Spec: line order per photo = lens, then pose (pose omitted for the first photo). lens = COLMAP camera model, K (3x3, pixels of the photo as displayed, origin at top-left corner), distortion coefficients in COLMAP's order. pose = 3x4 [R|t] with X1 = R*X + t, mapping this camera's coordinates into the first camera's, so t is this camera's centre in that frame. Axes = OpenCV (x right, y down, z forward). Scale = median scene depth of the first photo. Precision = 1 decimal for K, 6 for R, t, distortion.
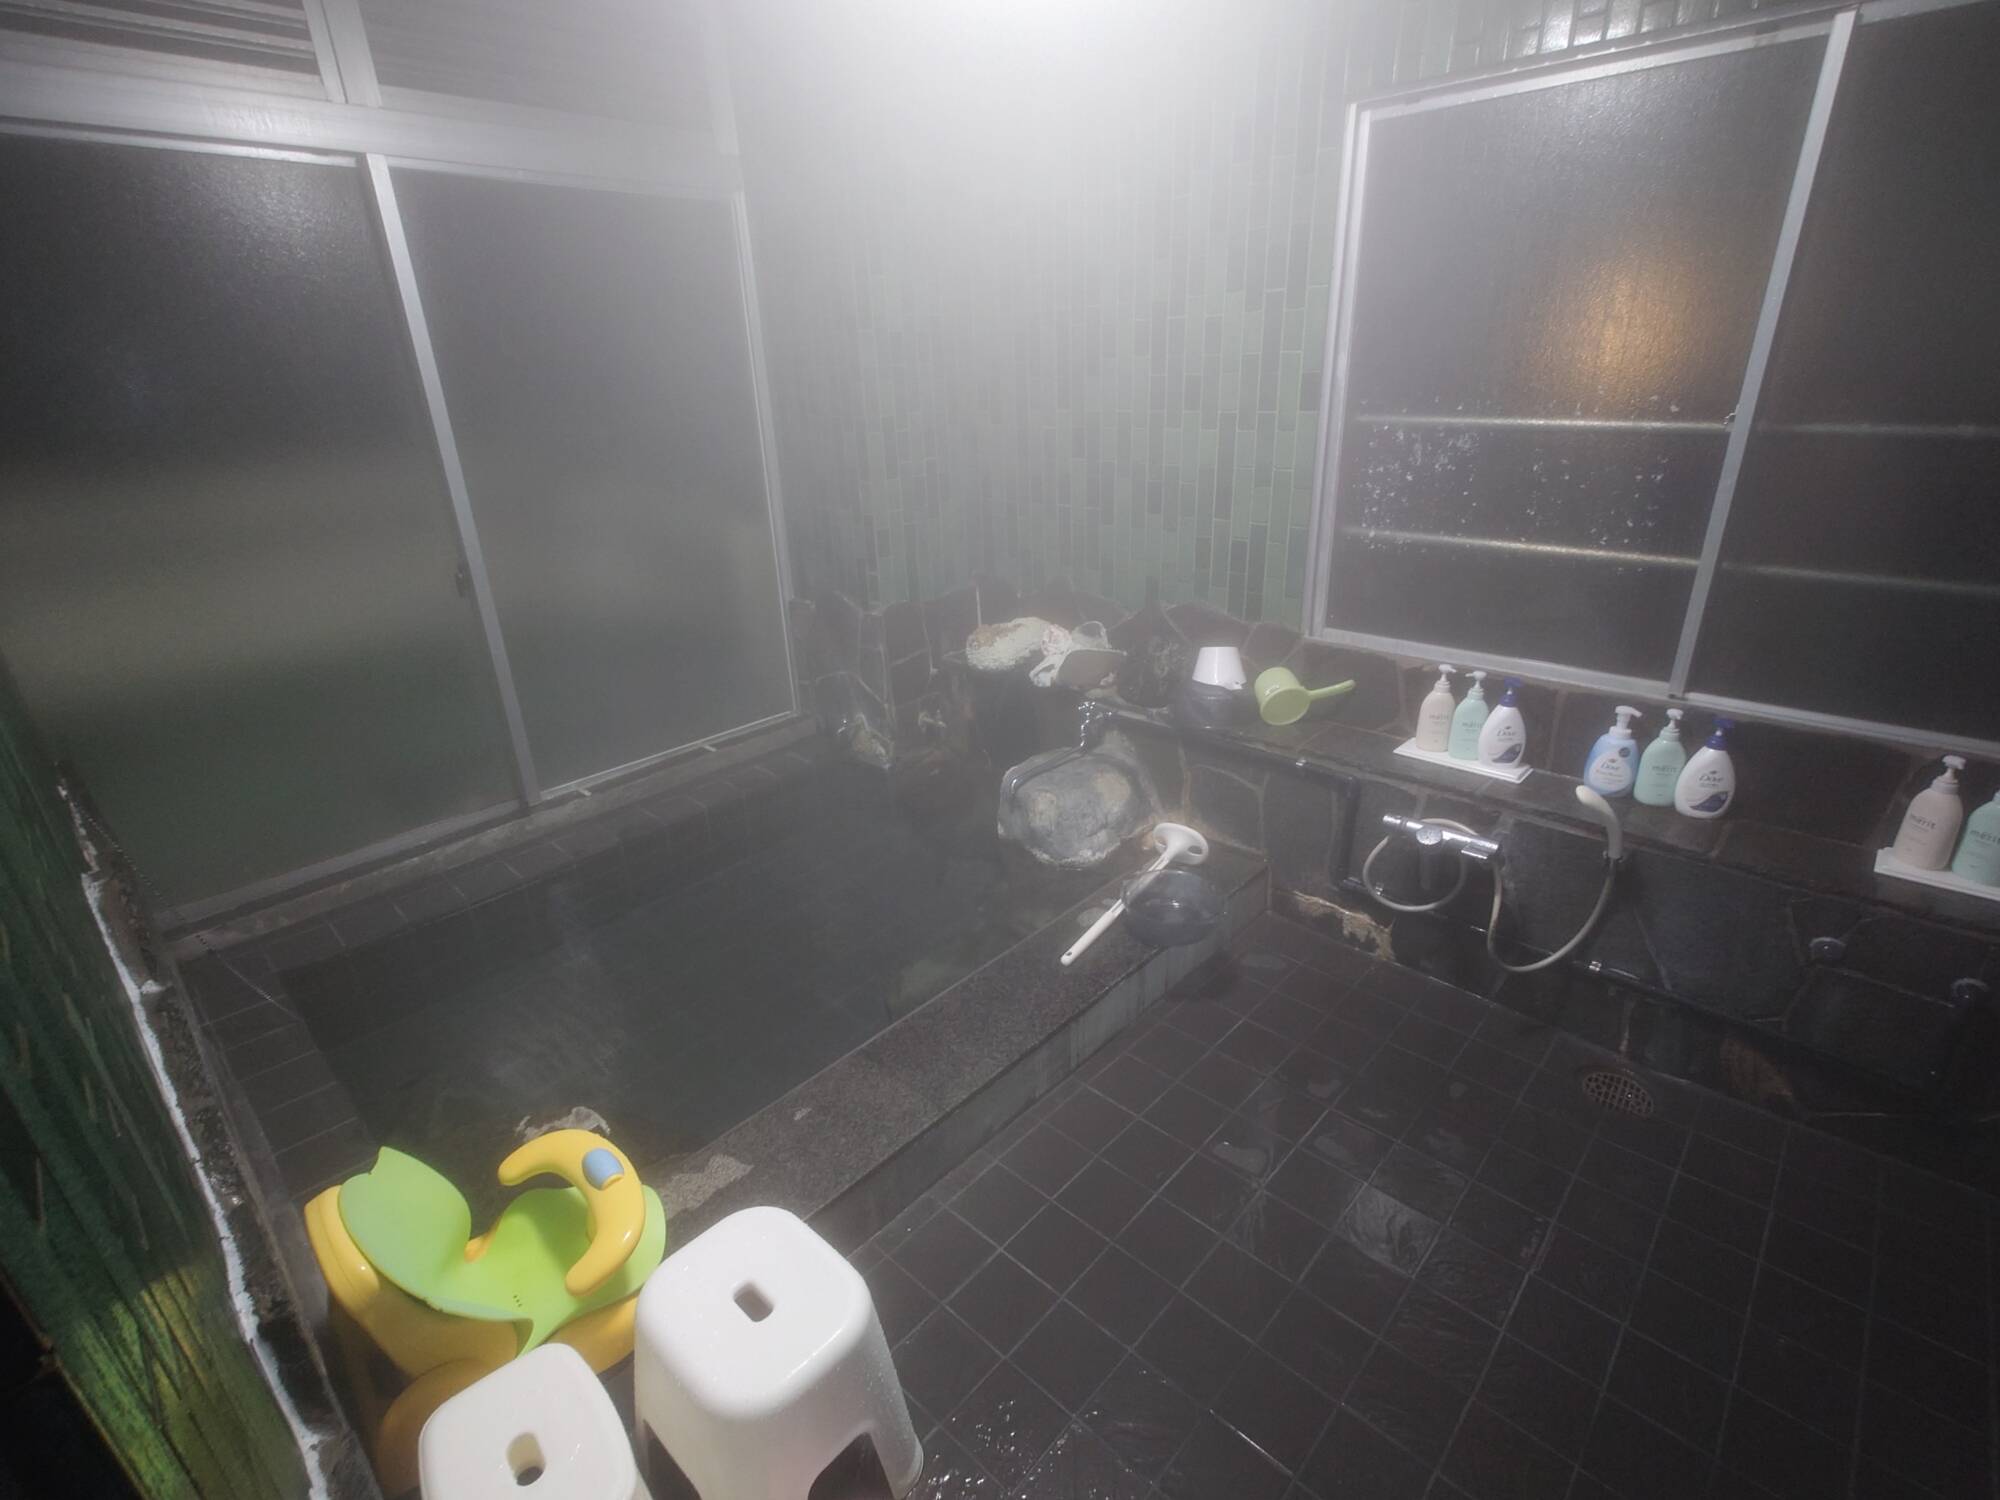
lens RADIAL K [[944.7, 0, 1001.4], [0, 944.7, 749.3], [0, 0, 1]] dist [-0.003189, 0.001896]
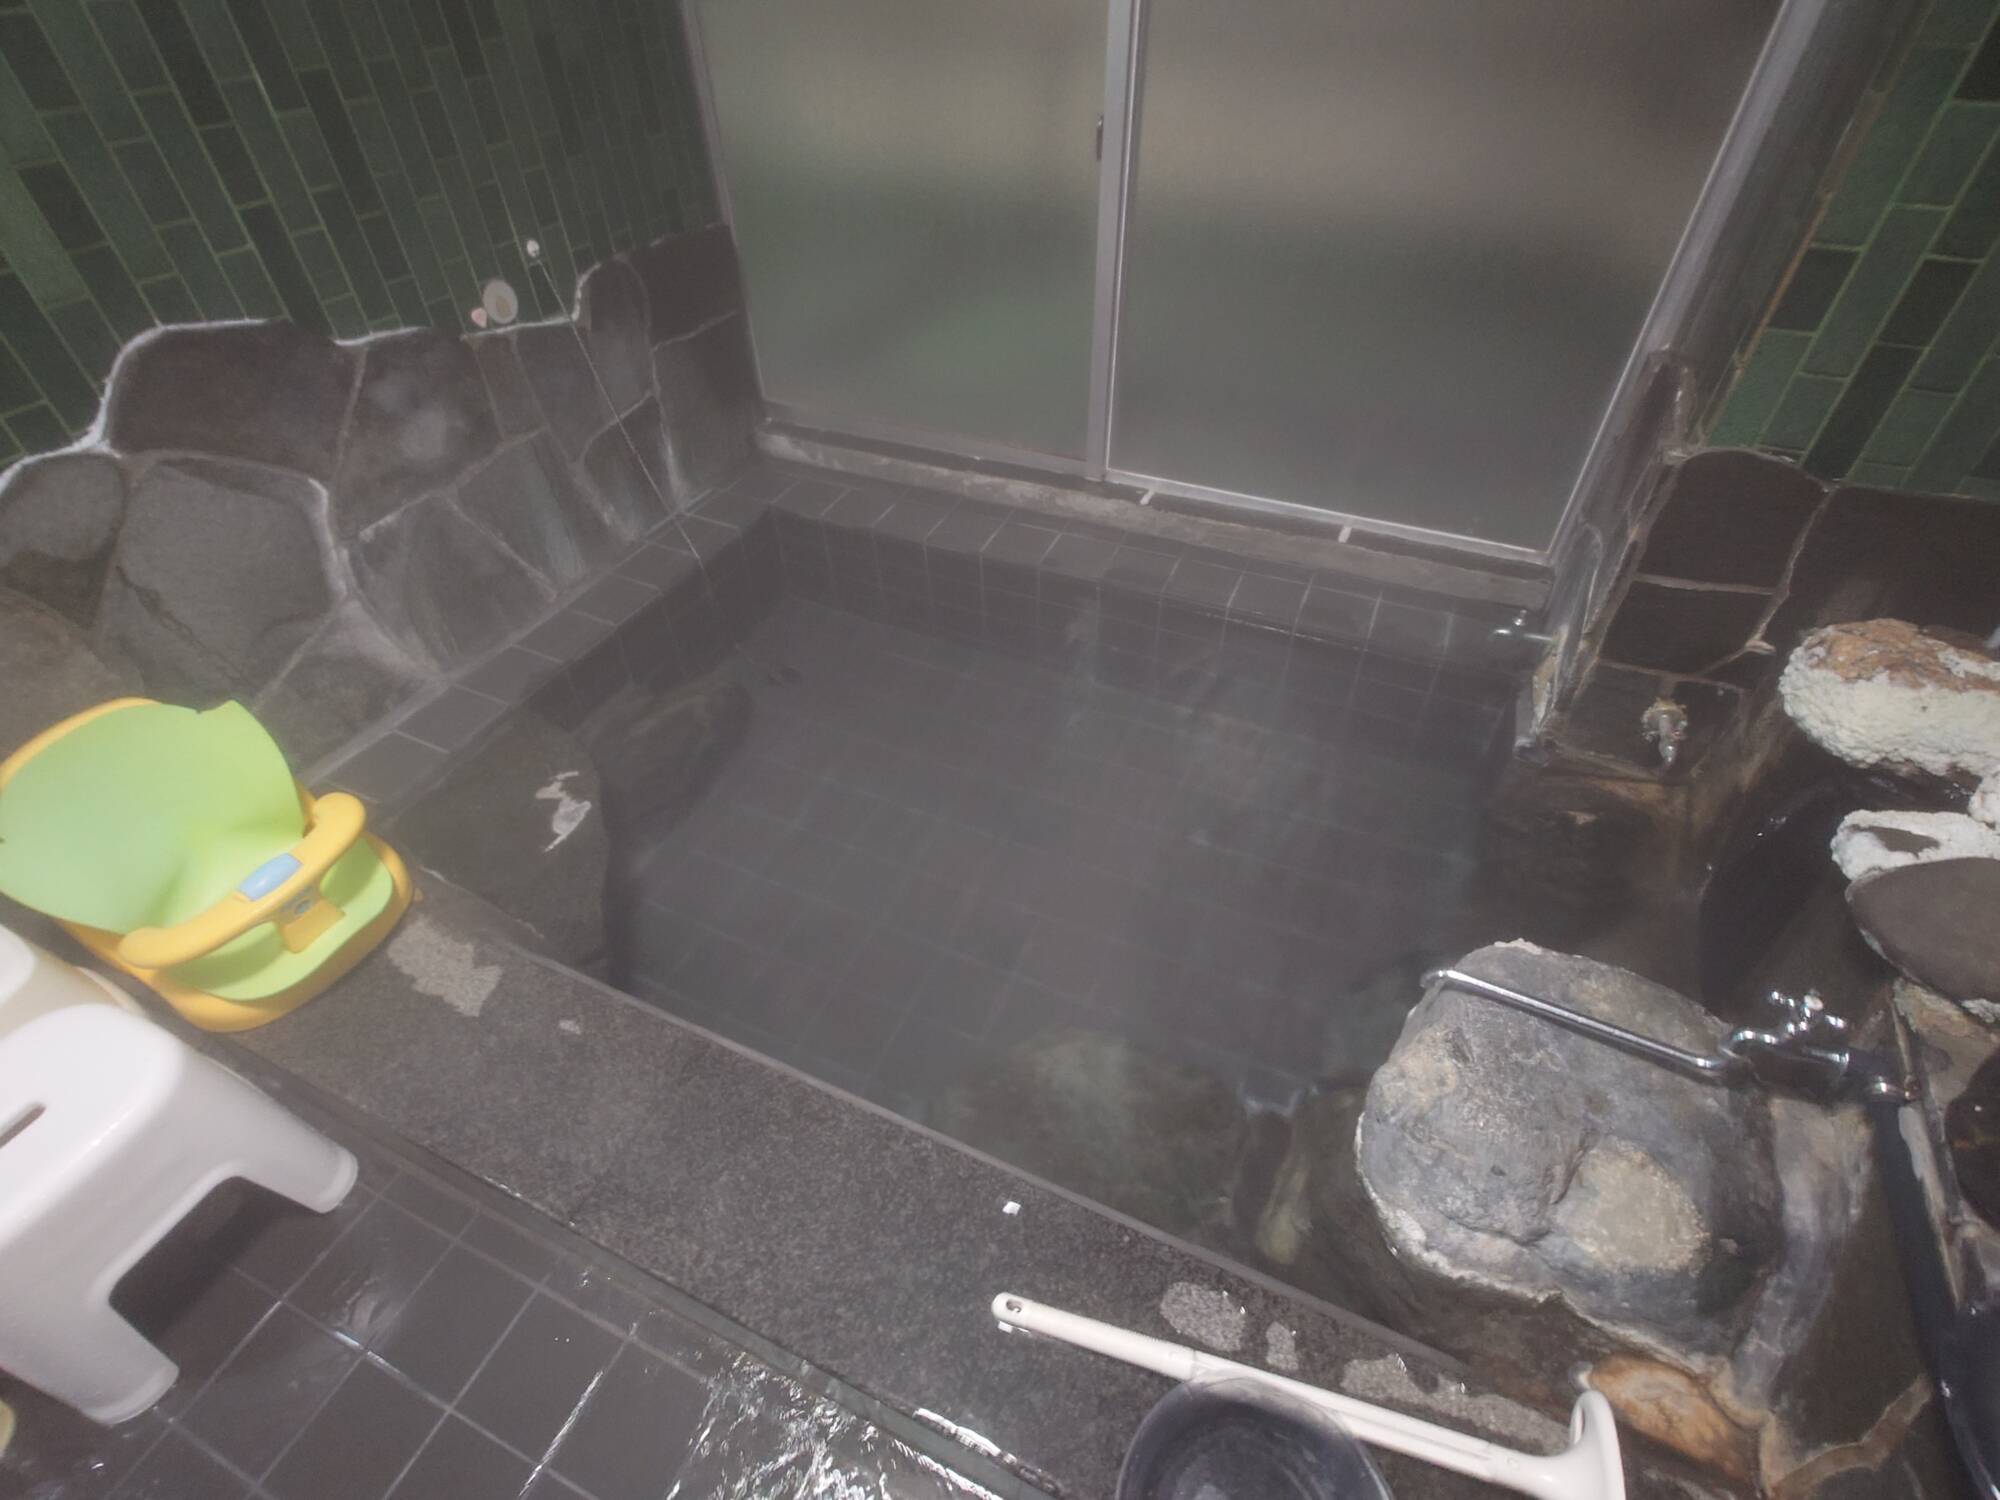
lens RADIAL K [[944.7, 0, 1001.3], [0, 944.7, 751.7], [0, 0, 1]] dist [-0.003189, 0.001896]
pose [[0.329127, 0.665241, -0.670171, 0.152286], [-0.360690, 0.744464, 0.561850, -0.187369], [0.872684, 0.056803, 0.484969, 0.578158]]
